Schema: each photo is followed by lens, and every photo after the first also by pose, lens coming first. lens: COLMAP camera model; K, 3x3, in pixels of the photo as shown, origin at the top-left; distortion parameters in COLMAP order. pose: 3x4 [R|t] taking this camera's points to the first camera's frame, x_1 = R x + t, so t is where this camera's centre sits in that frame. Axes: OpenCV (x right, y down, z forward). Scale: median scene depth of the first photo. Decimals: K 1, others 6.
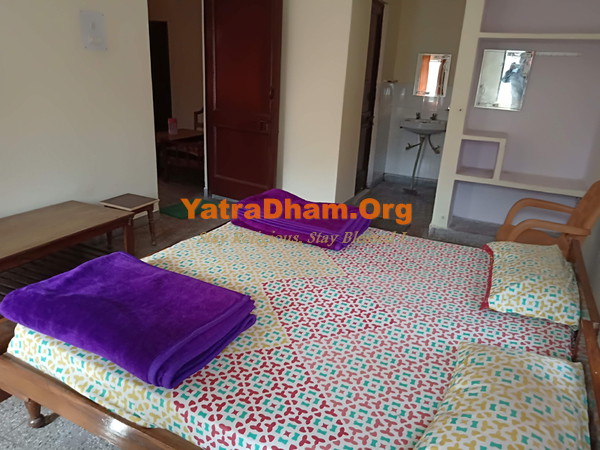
lens RADIAL K [[442.8, 0, 300.0], [0, 442.8, 225.0], [0, 0, 1]] dist [0.001253, -0.000319]
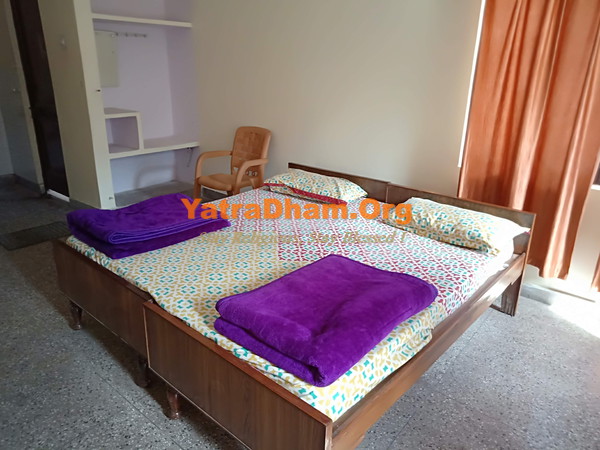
lens RADIAL K [[442.8, 0, 300.0], [0, 442.8, 225.0], [0, 0, 1]] dist [0.001253, -0.000319]
pose [[0.246101, -0.372080, 0.894981, -0.913803], [0.310481, 0.904986, 0.290863, -0.223796], [-0.918170, 0.206293, 0.338242, 0.497439]]
